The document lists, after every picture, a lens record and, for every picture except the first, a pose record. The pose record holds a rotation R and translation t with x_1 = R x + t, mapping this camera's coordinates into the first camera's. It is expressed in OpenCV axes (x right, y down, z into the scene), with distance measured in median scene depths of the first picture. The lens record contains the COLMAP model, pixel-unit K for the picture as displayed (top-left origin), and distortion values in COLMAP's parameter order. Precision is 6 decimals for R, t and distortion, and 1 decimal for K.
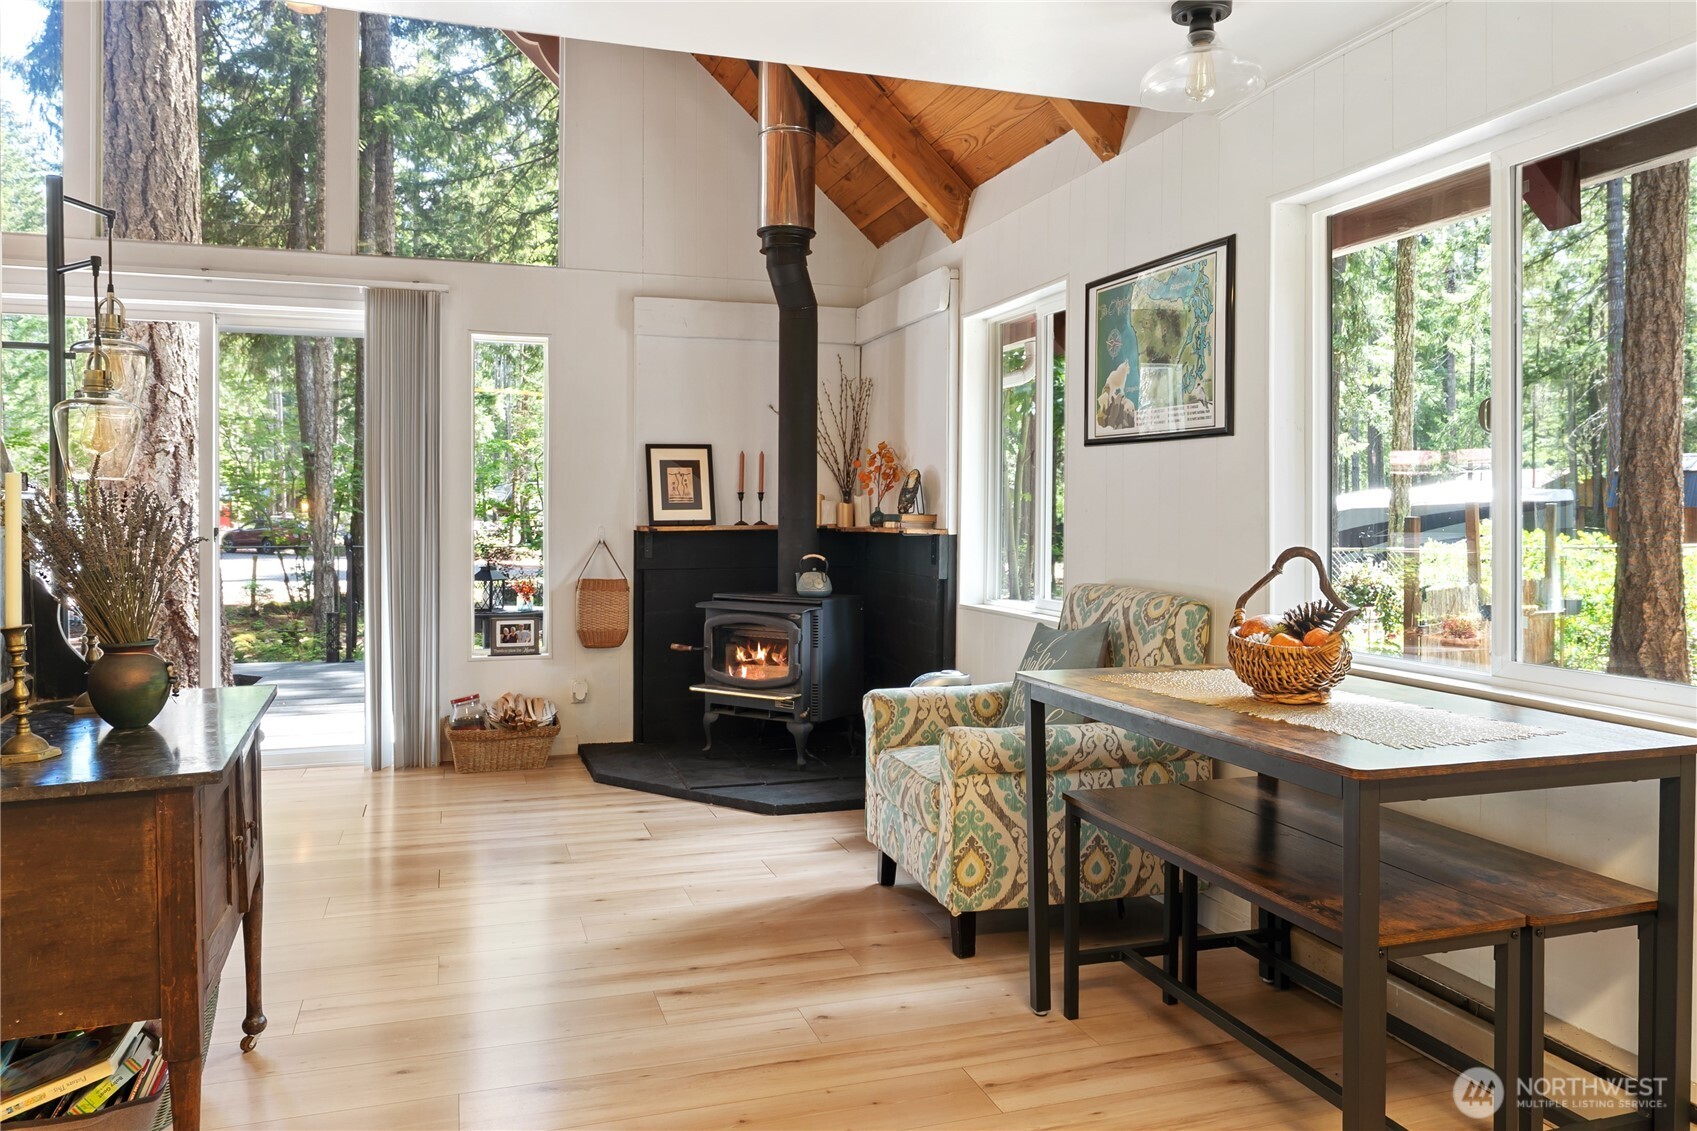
lens RADIAL K [[1192.3, 0, 847.4], [0, 1192.3, 550.3], [0, 0, 1]] dist [-0.005075, 0.002946]
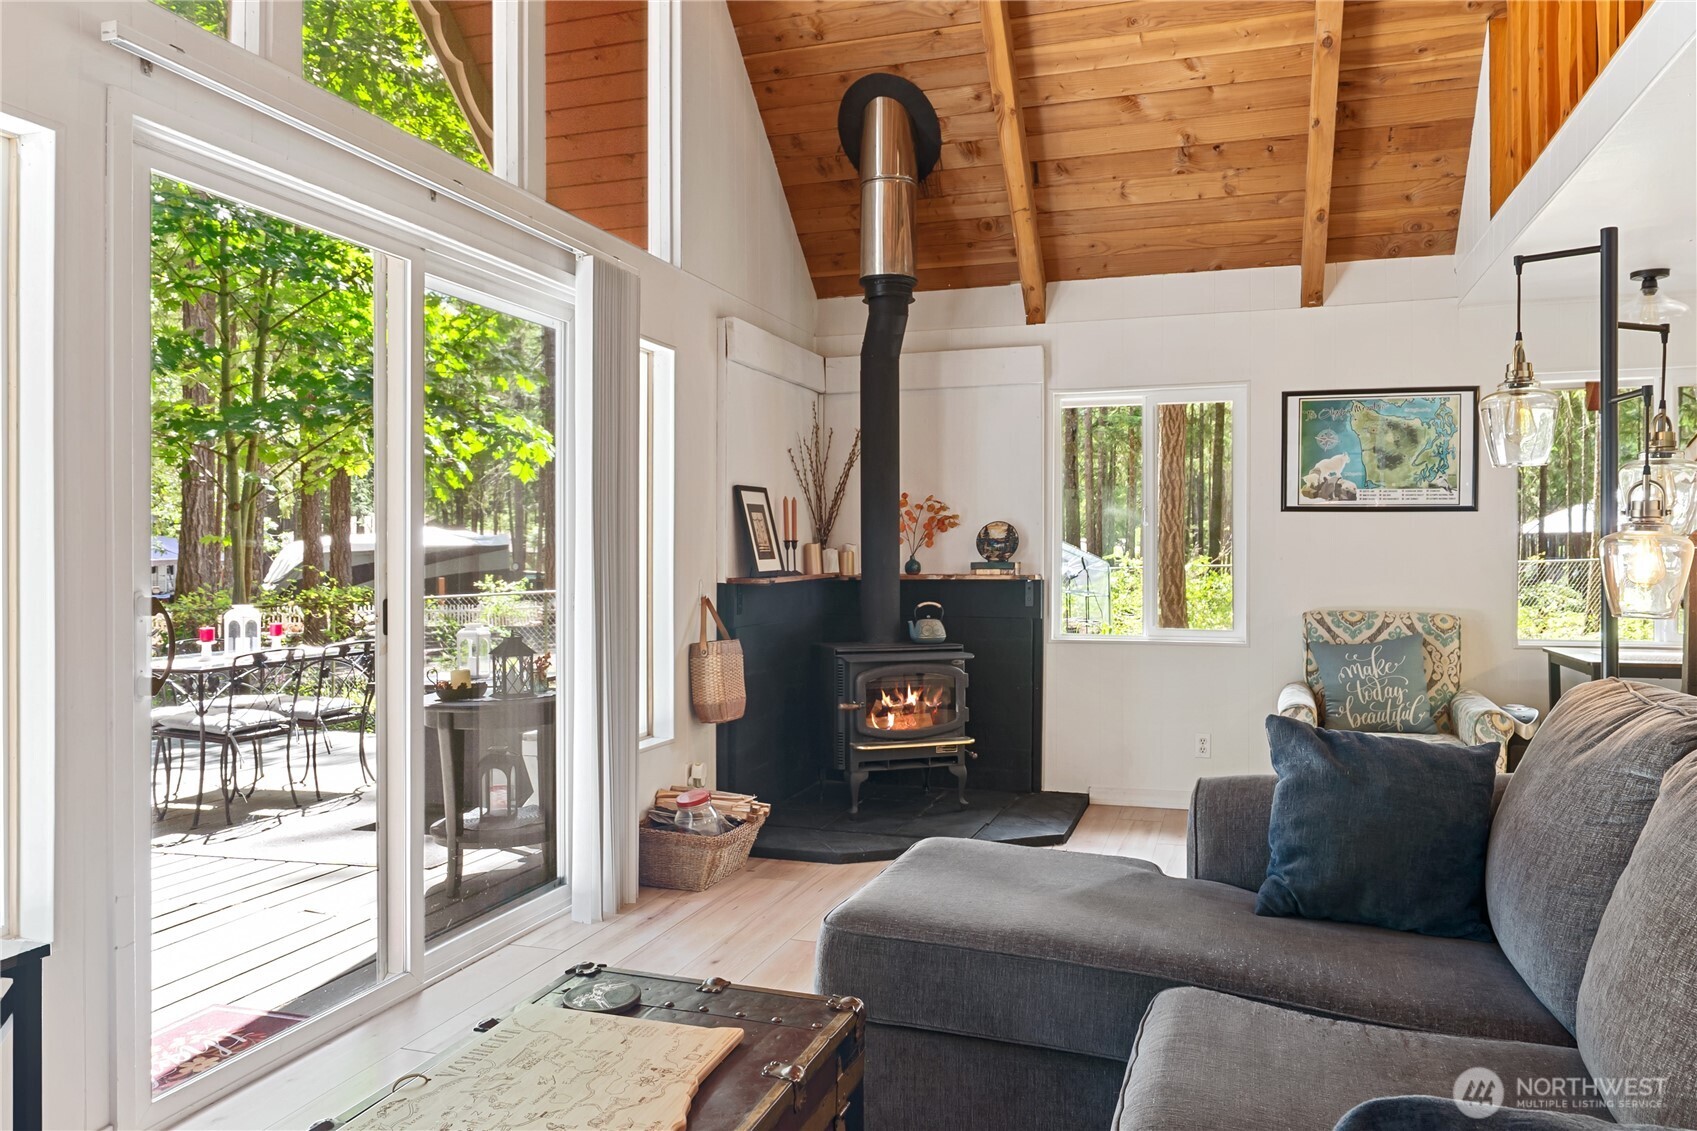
lens RADIAL K [[1192.3, 0, 846.5], [0, 1192.3, 567.6], [0, 0, 1]] dist [-0.005075, 0.002946]
pose [[0.603609, -0.009542, 0.797224, -1.209751], [0.028605, 0.999544, -0.009695, -0.024516], [-0.796768, 0.028657, 0.603606, 0.591249]]
